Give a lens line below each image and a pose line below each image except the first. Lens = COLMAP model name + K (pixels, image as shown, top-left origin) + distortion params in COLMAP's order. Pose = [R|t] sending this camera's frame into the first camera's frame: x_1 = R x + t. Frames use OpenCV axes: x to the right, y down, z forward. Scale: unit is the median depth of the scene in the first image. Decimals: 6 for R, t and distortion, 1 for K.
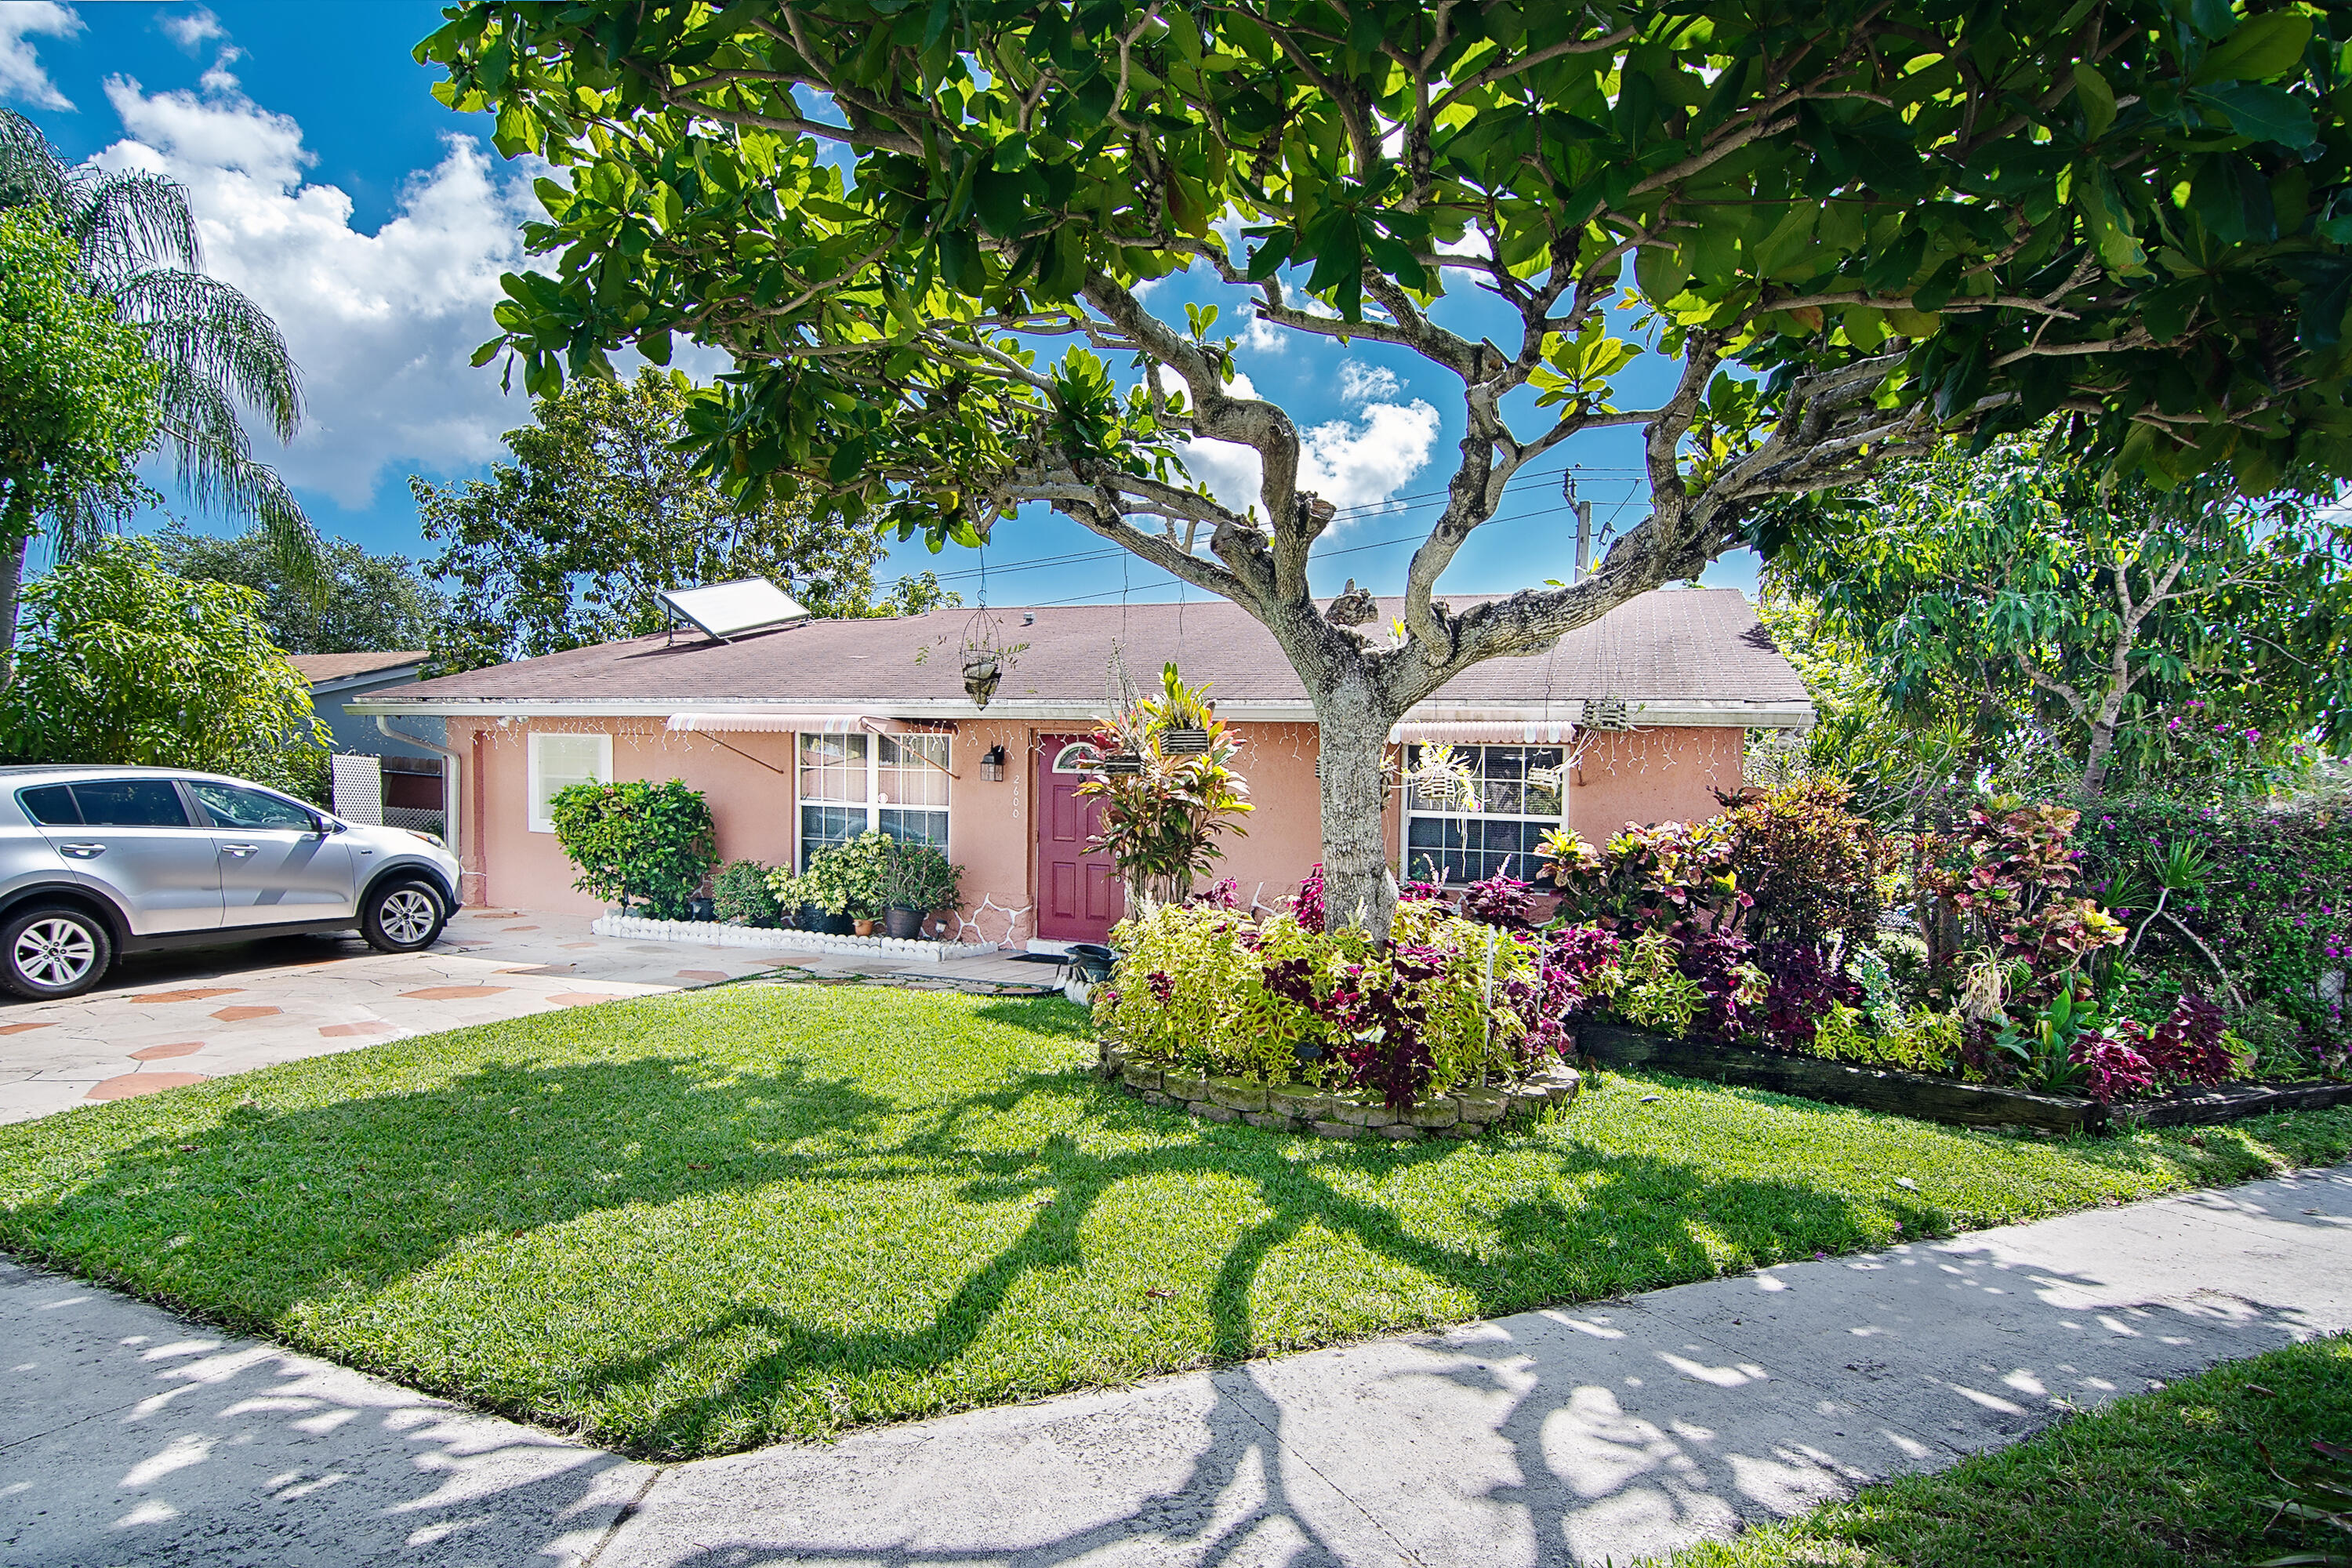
lens RADIAL K [[1153.8, 0, 1185.6], [0, 1153.8, 815.6], [0, 0, 1]] dist [-0.003726, -0.000372]
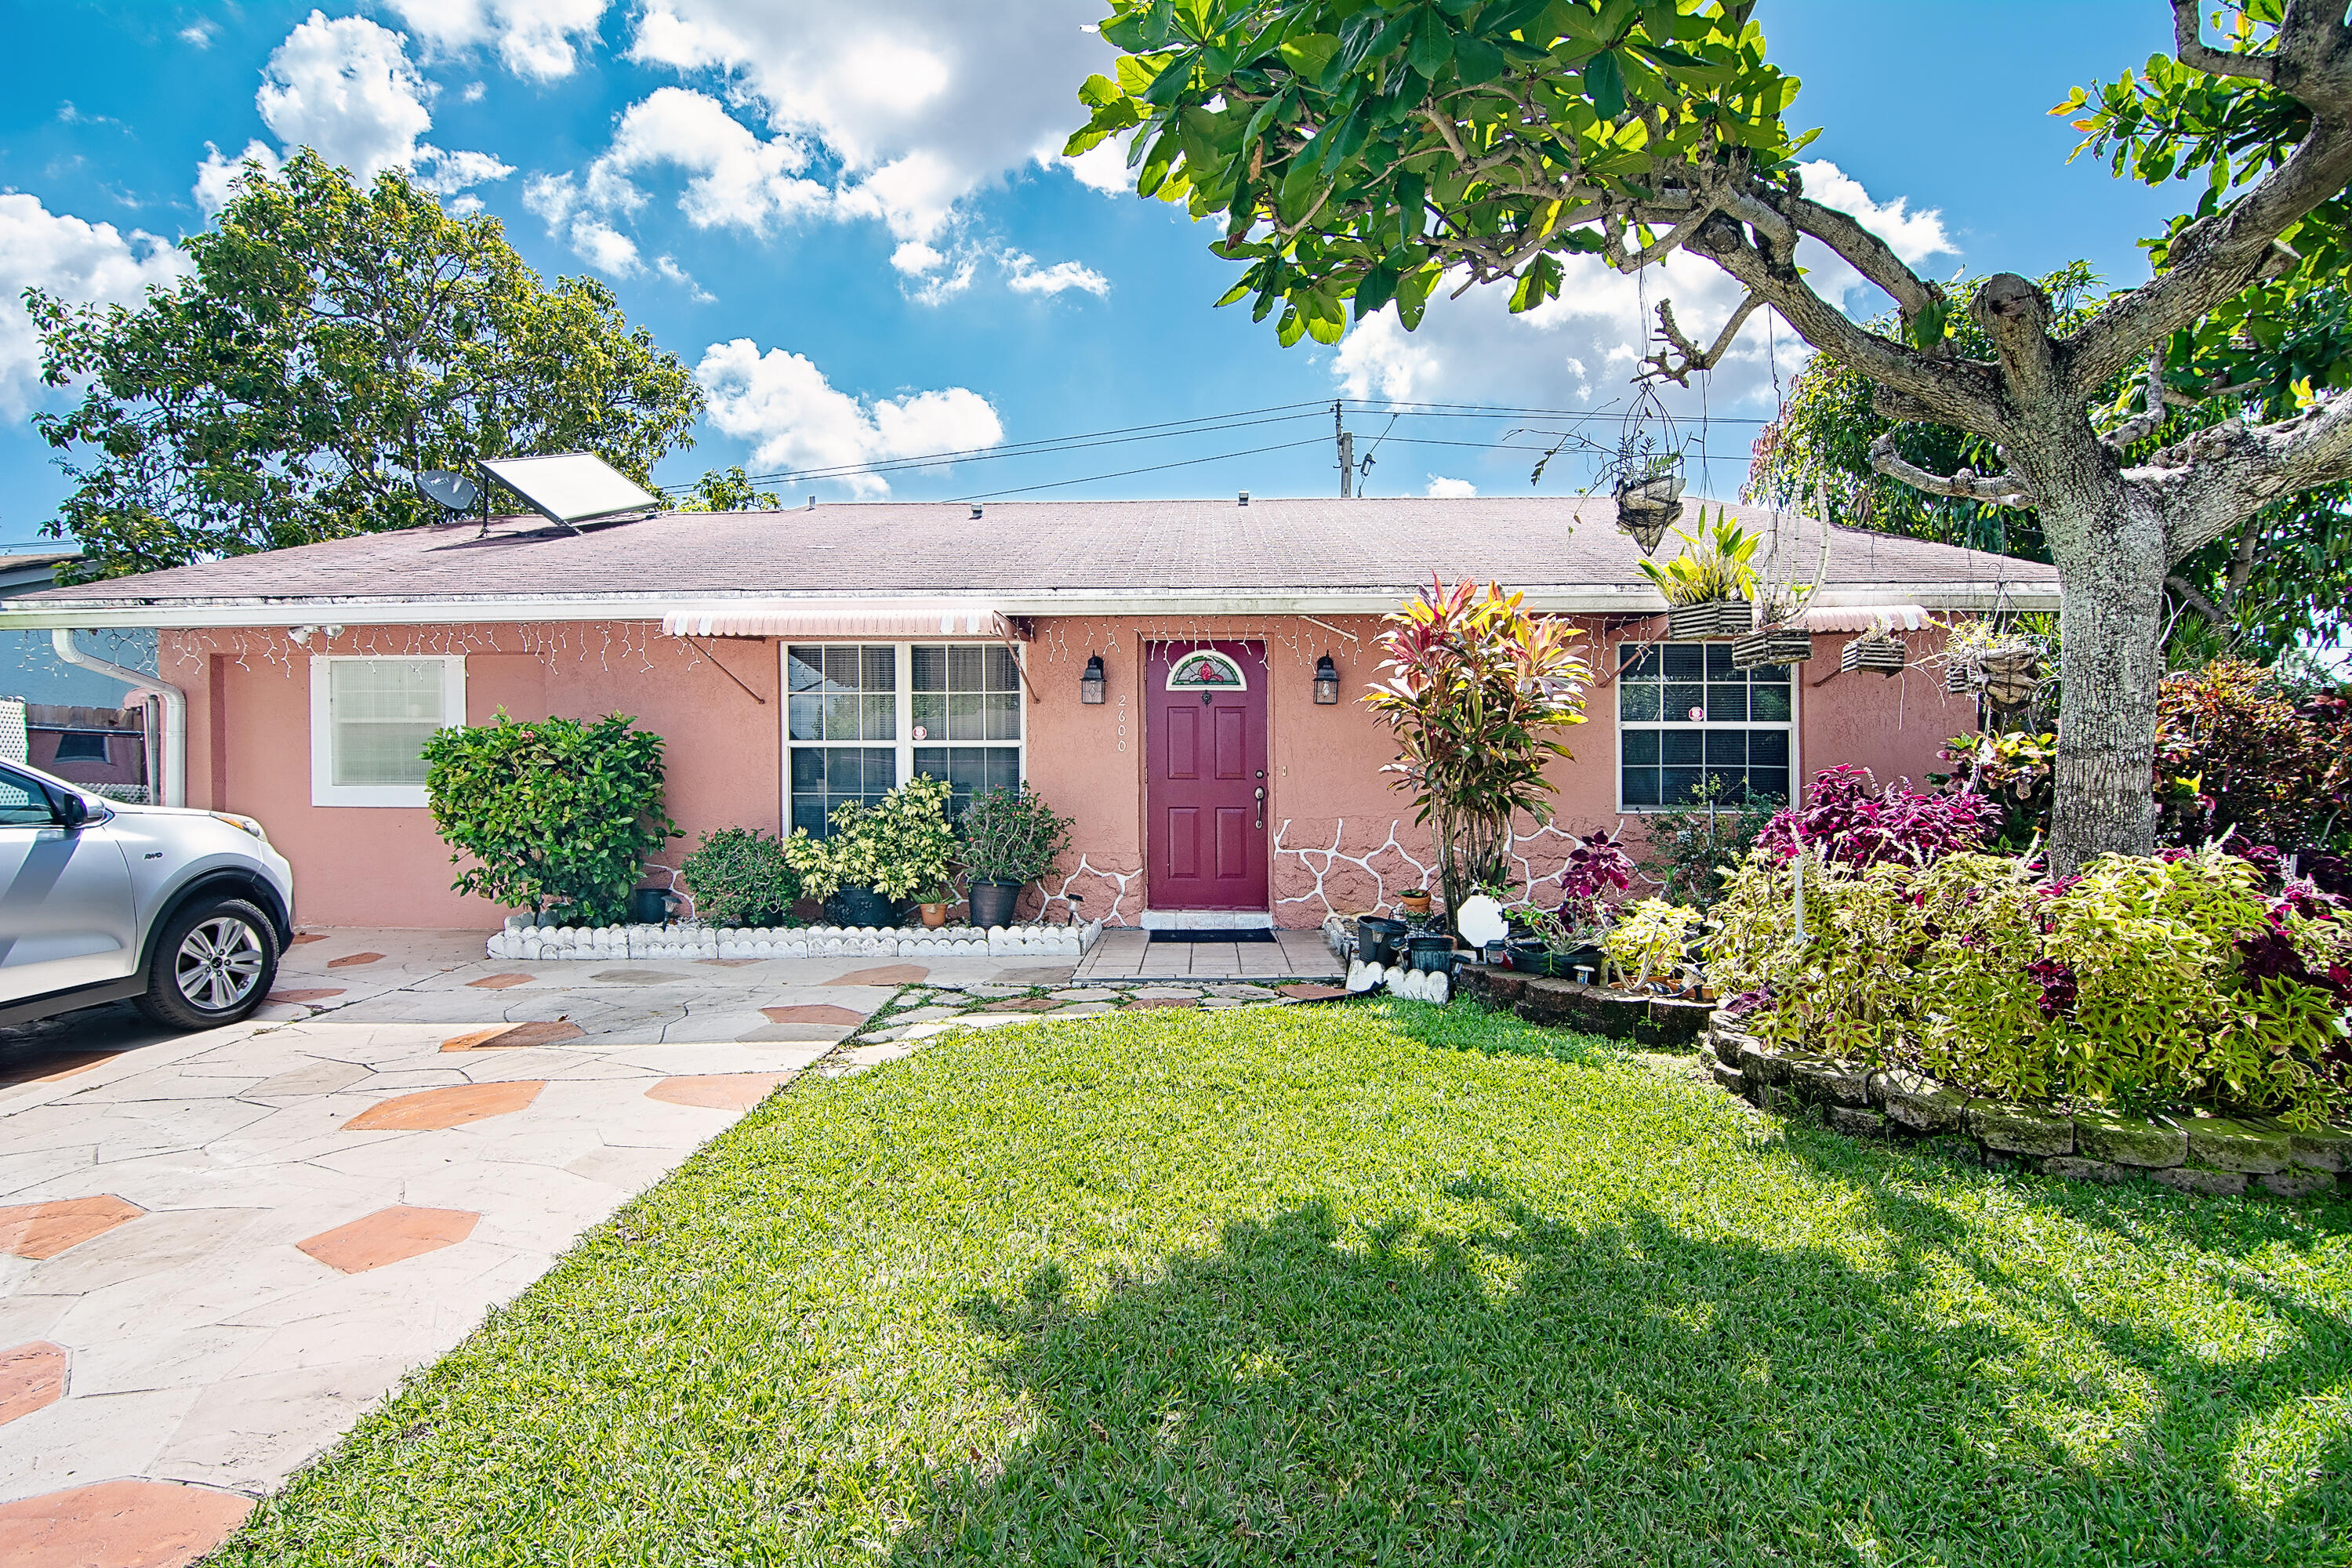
lens RADIAL K [[1124.2, 0, 1176.5], [0, 1124.2, 734.4], [0, 0, 1]] dist [-0.030010, -0.000440]
pose [[0.951923, -0.037530, 0.304030, -0.333767], [0.042331, 0.999061, -0.009214, -0.000986], [-0.303399, 0.021641, 0.952618, 0.288063]]
